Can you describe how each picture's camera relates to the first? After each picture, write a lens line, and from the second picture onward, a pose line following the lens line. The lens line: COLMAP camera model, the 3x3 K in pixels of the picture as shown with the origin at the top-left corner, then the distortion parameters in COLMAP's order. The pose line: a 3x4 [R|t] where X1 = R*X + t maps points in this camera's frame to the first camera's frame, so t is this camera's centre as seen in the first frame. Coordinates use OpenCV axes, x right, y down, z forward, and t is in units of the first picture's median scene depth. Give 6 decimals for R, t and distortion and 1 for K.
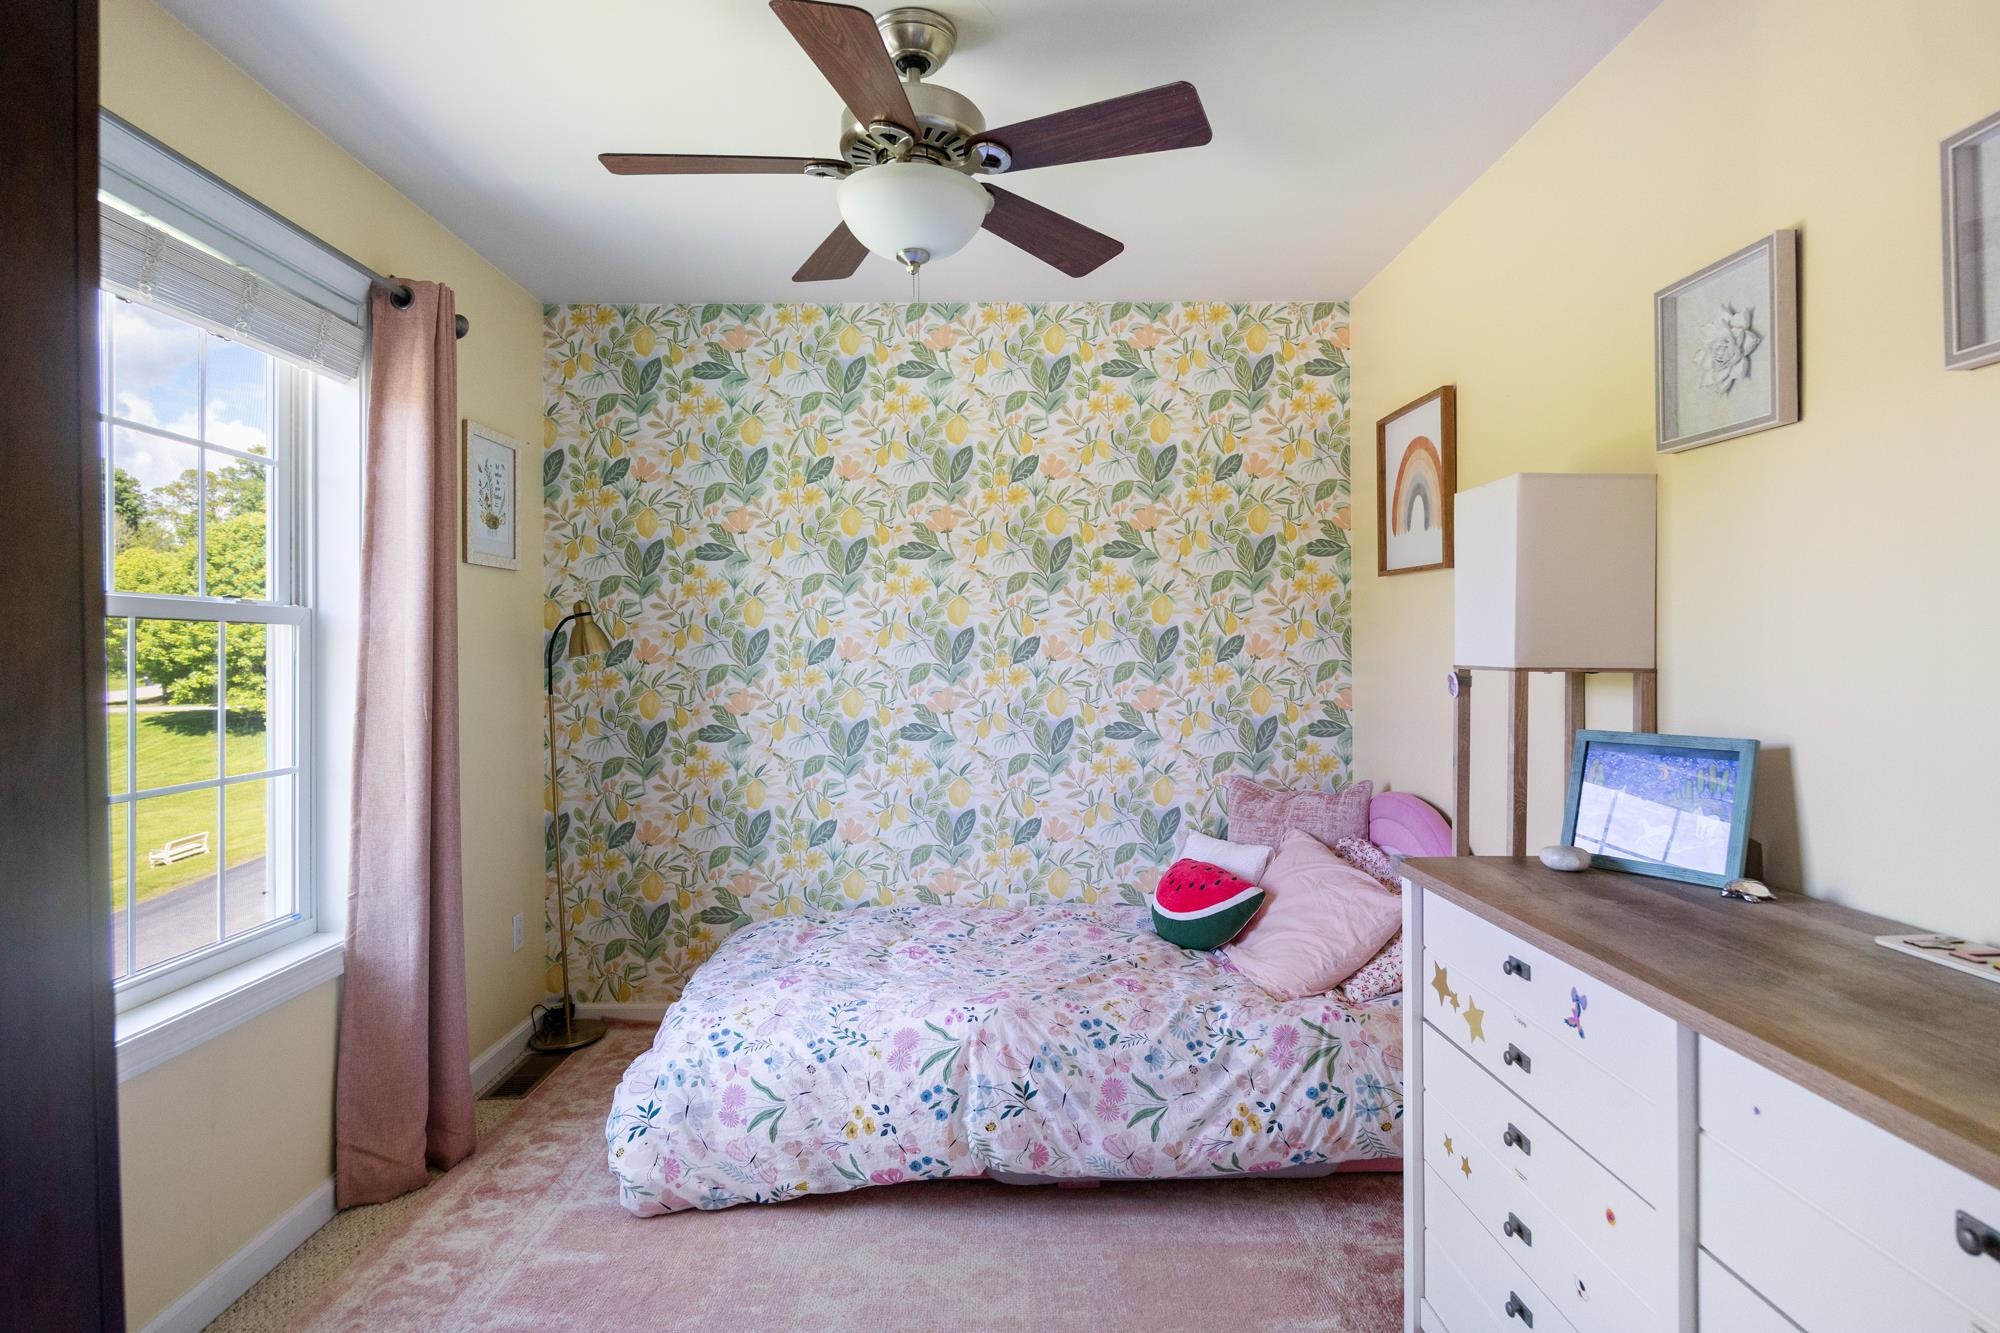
lens RADIAL K [[1043.4, 0, 1008.5], [0, 1043.4, 656.4], [0, 0, 1]] dist [0.005391, -0.000034]
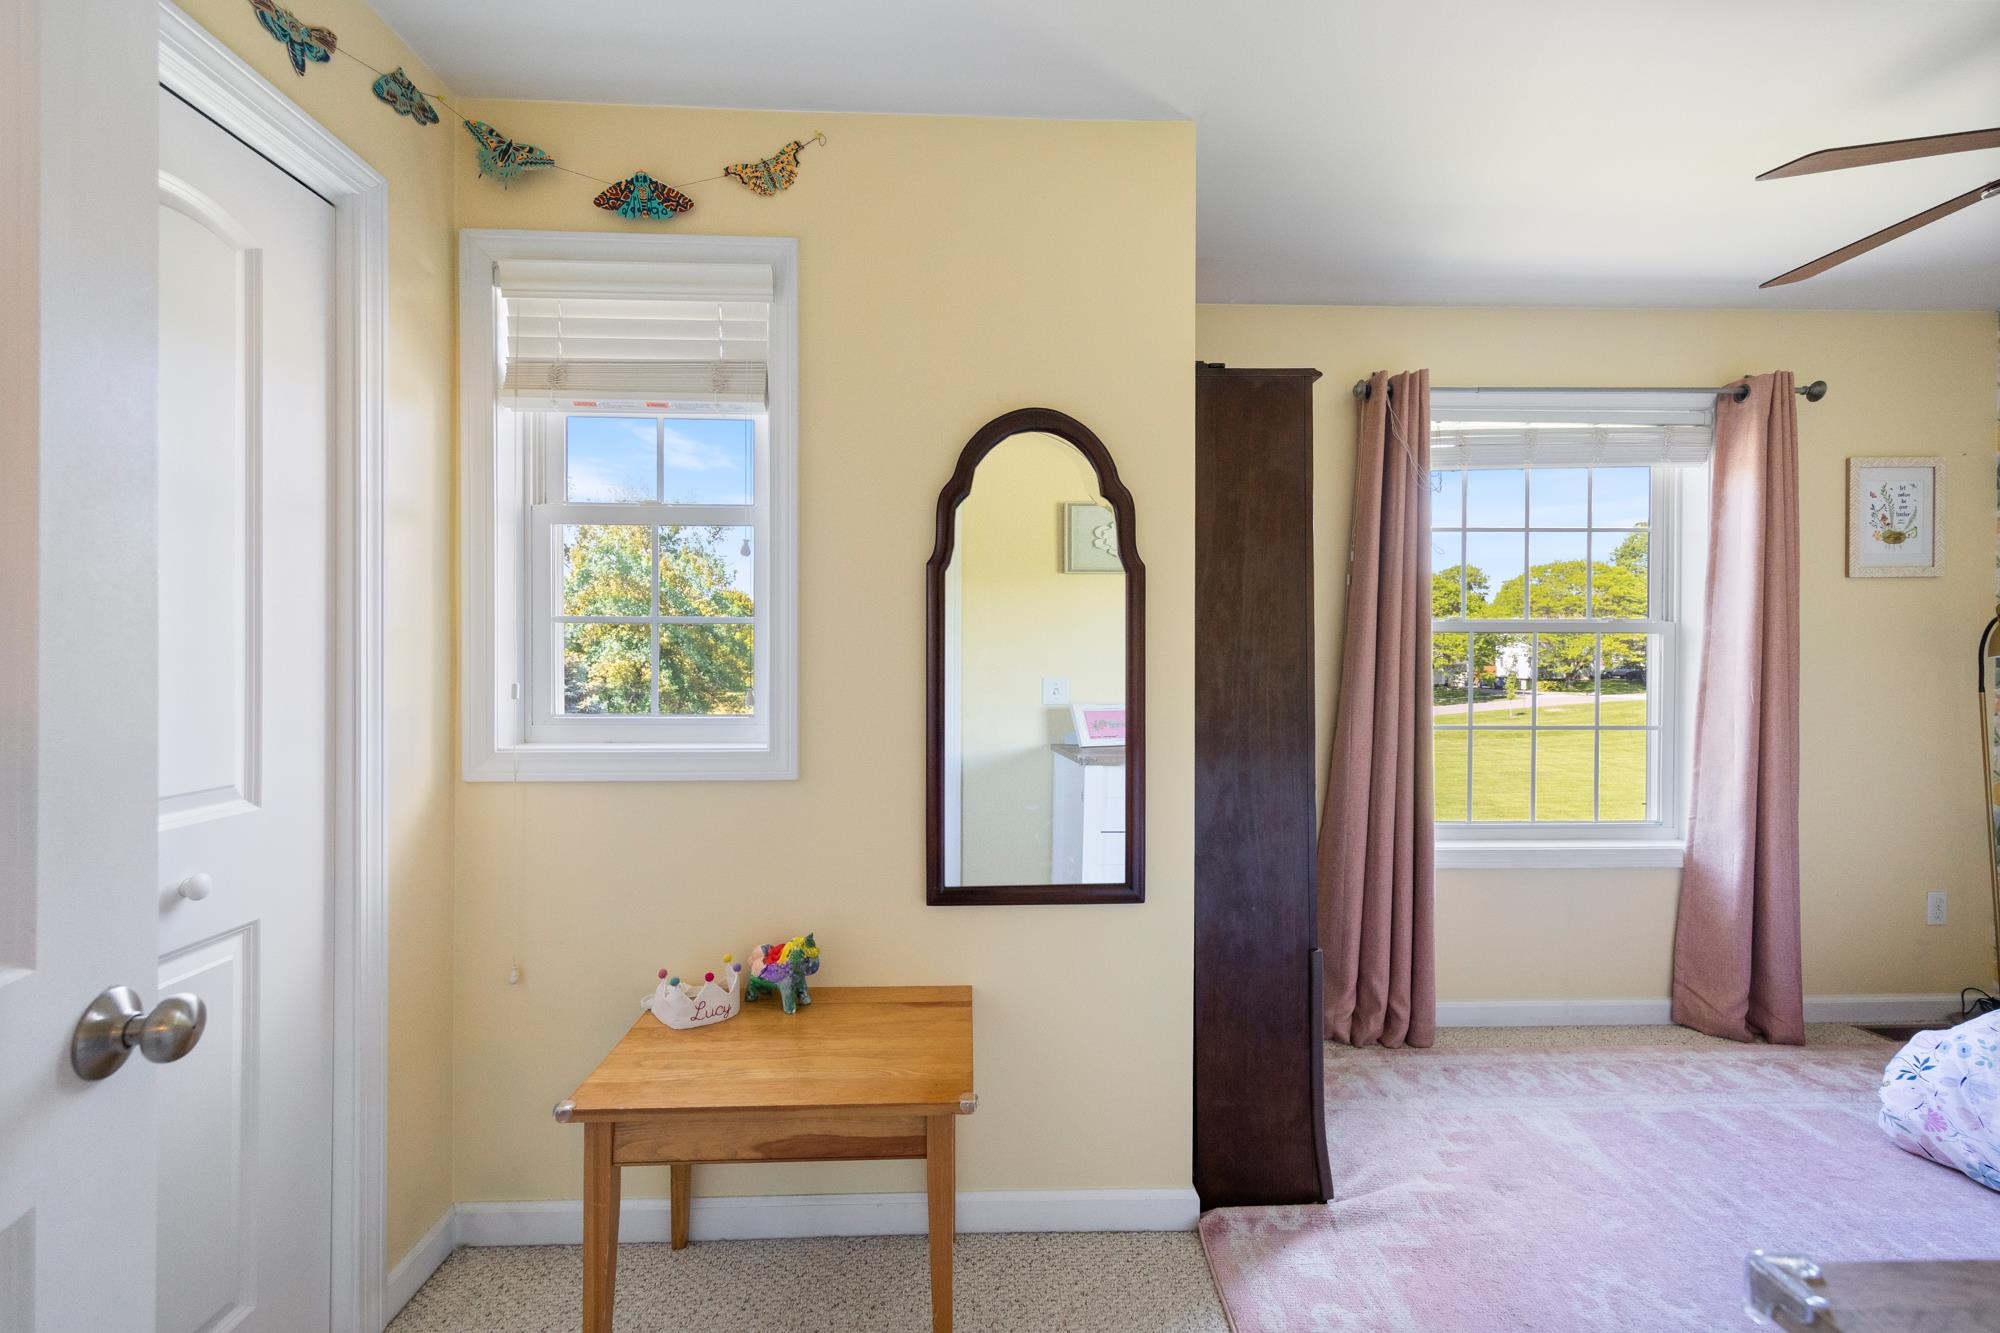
lens RADIAL K [[836.6, 0, 991.3], [0, 836.6, 664.3], [0, 0, 1]] dist [-0.000935, -0.000063]
pose [[0.042575, 0.020342, -0.998886, 0.490876], [-0.004706, 0.999786, 0.020159, -0.004852], [0.999082, 0.003843, 0.042661, -0.032787]]
